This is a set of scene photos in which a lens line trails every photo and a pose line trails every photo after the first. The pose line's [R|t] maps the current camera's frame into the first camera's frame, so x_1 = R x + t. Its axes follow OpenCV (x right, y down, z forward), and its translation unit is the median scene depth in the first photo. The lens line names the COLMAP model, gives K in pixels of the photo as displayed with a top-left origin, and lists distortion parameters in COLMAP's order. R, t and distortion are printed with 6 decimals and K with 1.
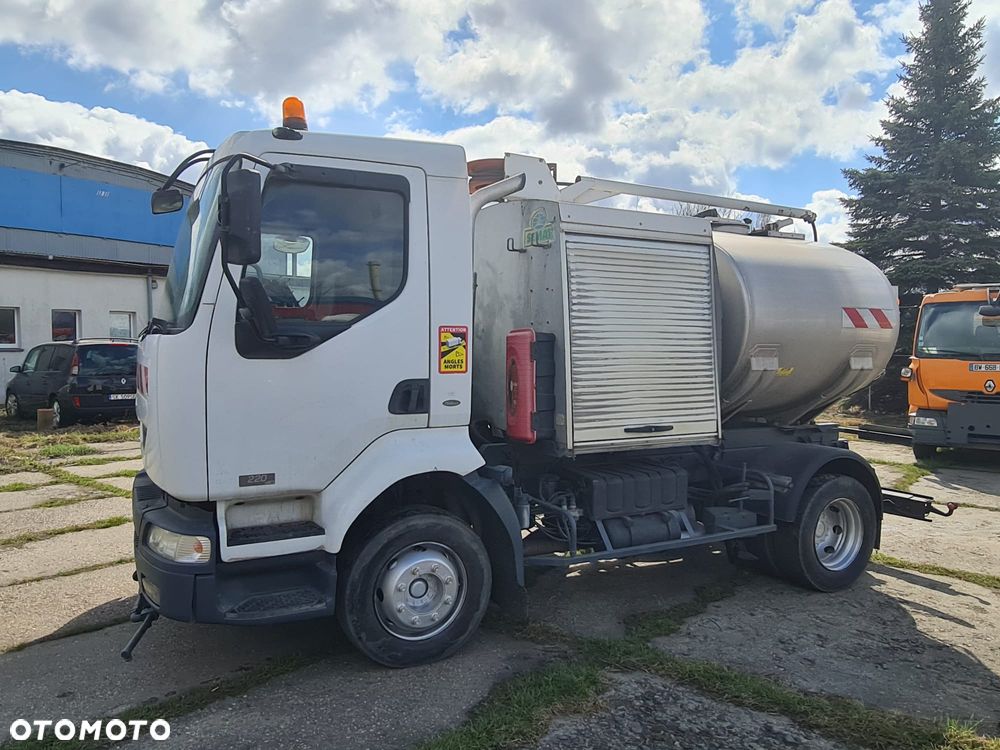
lens RADIAL K [[724.2, 0, 500.0], [0, 724.2, 375.0], [0, 0, 1]] dist [-0.006854, 0.003442]
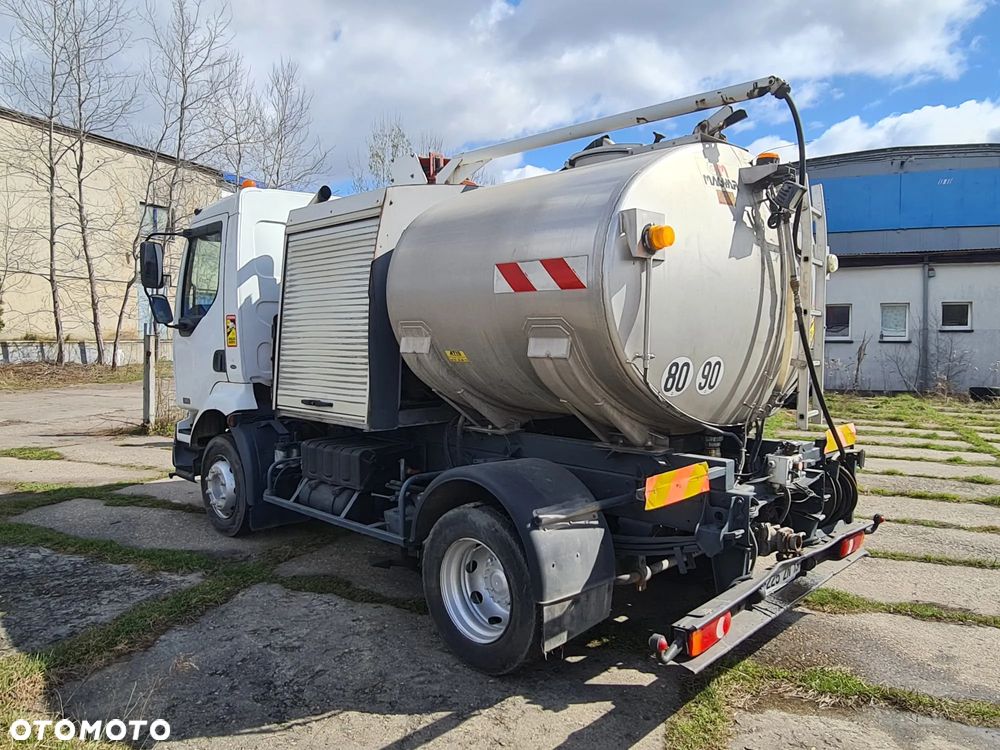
lens RADIAL K [[719.6, 0, 500.0], [0, 719.6, 375.0], [0, 0, 1]] dist [-0.009286, 0.003722]
pose [[0.303436, 0.045803, -0.951750, 1.316634], [-0.038147, 0.998627, 0.035897, -0.016089], [0.952088, 0.025414, 0.304767, 0.938783]]
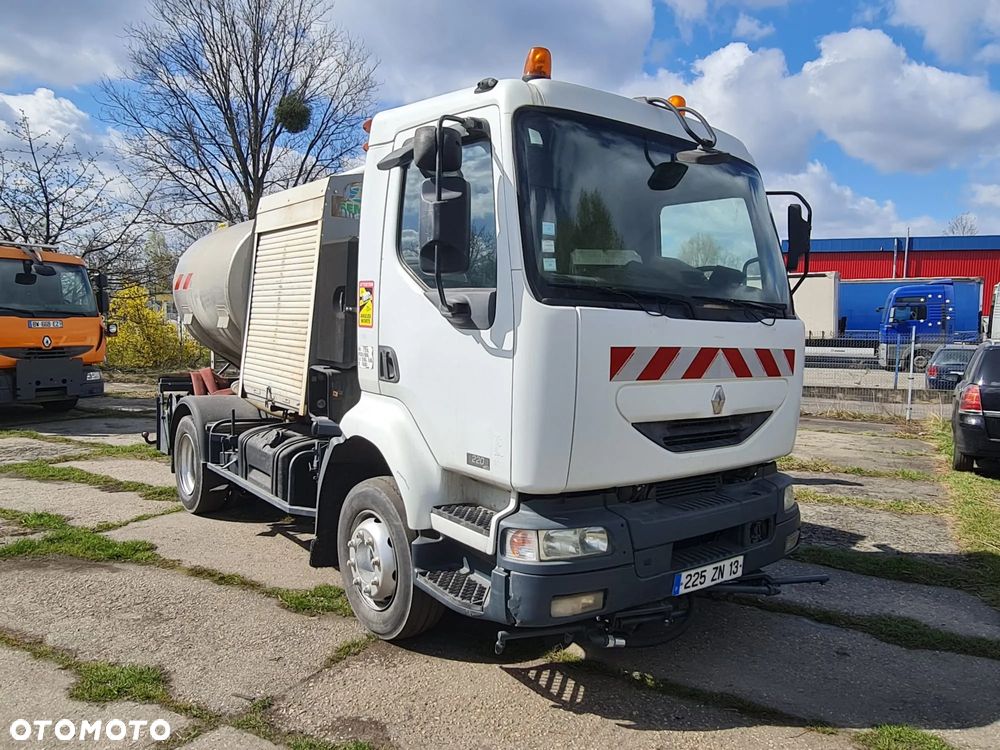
lens RADIAL K [[719.6, 0, 500.0], [0, 719.6, 375.0], [0, 0, 1]] dist [-0.009286, 0.003722]
pose [[-0.187040, -0.086947, 0.978497, -1.174826], [0.010205, 0.995850, 0.090440, -0.059789], [-0.982299, 0.026901, -0.185376, 1.304642]]
